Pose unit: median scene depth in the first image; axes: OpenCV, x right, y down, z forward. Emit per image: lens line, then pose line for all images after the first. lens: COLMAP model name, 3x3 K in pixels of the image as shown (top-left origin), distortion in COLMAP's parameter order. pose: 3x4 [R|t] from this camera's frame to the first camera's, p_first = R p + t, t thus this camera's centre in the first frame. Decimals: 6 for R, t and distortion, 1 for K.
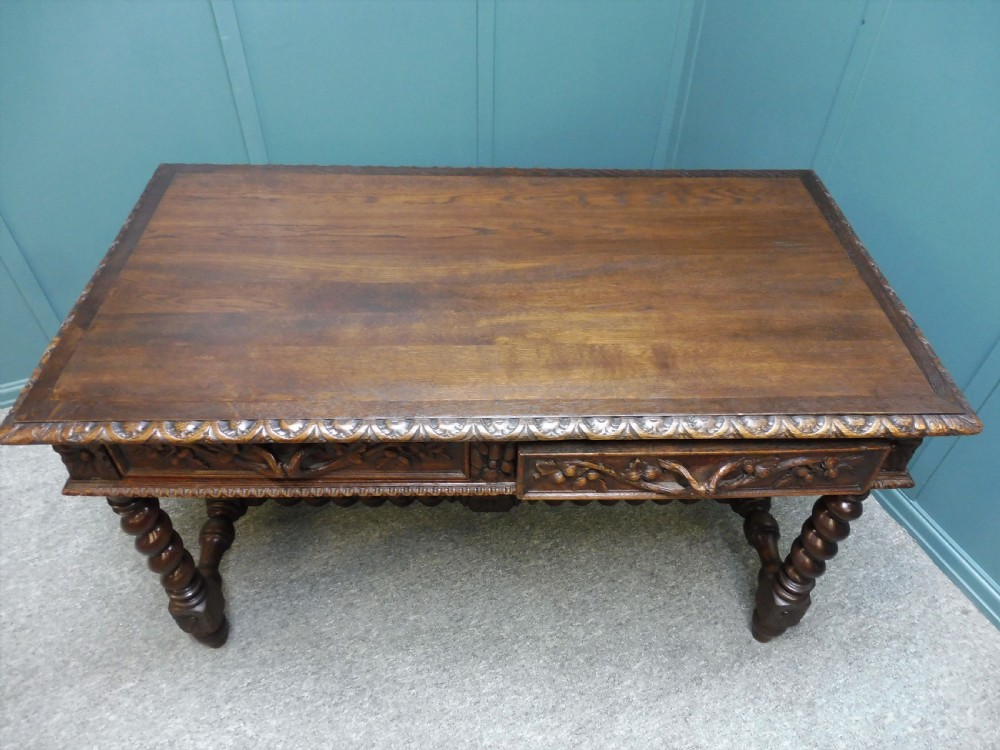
lens RADIAL K [[729.7, 0, 498.2], [0, 729.7, 380.5], [0, 0, 1]] dist [-0.064315, 0.037319]
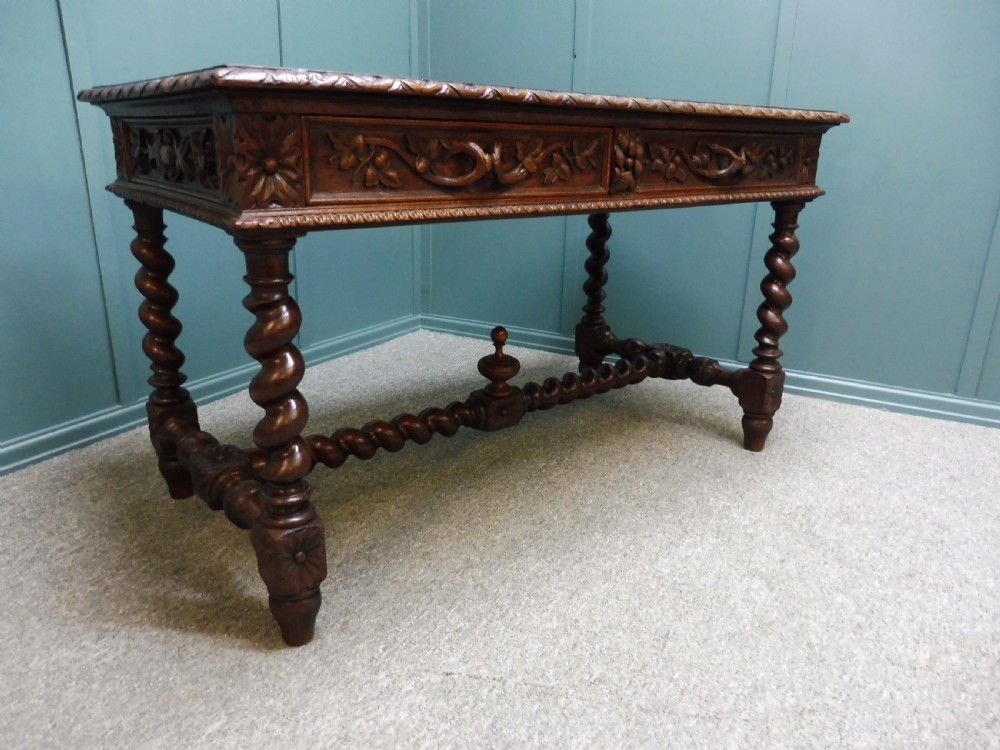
lens RADIAL K [[729.7, 0, 500.0], [0, 729.7, 377.7], [0, 0, 1]] dist [-0.064315, 0.037319]
pose [[0.790727, -0.187747, 0.582668, -0.592752], [0.426093, 0.852199, -0.303648, 0.438364], [-0.439540, 0.488373, 0.753854, 0.272271]]
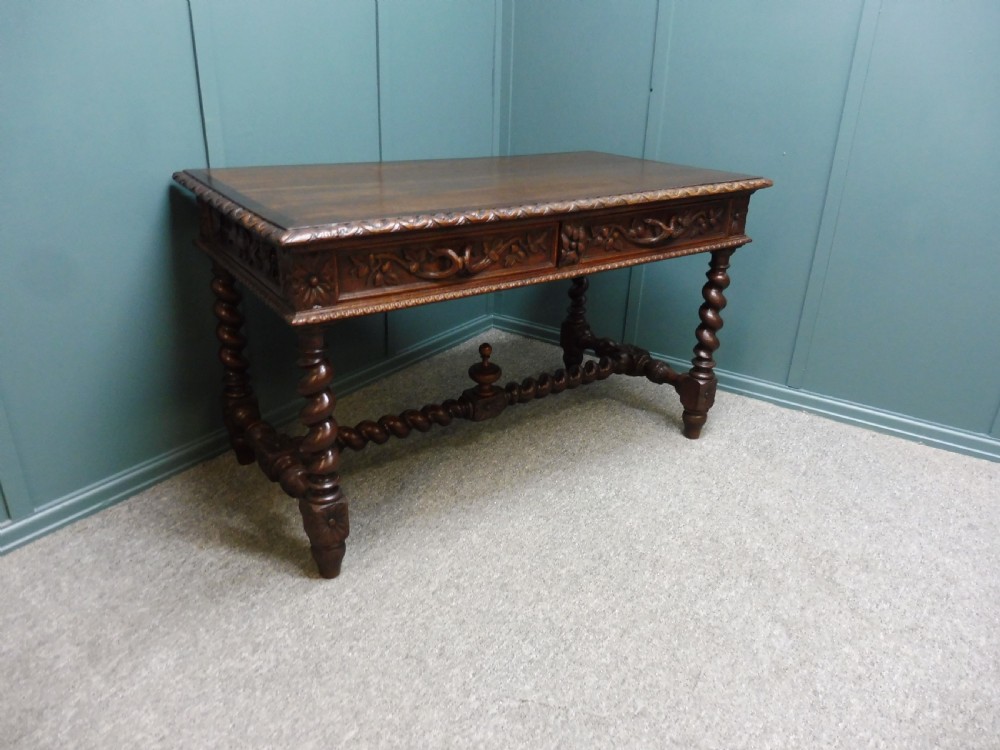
lens RADIAL K [[729.7, 0, 501.8], [0, 729.7, 369.9], [0, 0, 1]] dist [-0.064315, 0.037319]
pose [[0.838563, -0.203039, 0.505557, -0.666684], [0.370025, 0.893347, -0.254976, 0.310559], [-0.399867, 0.400882, 0.824257, 0.081483]]
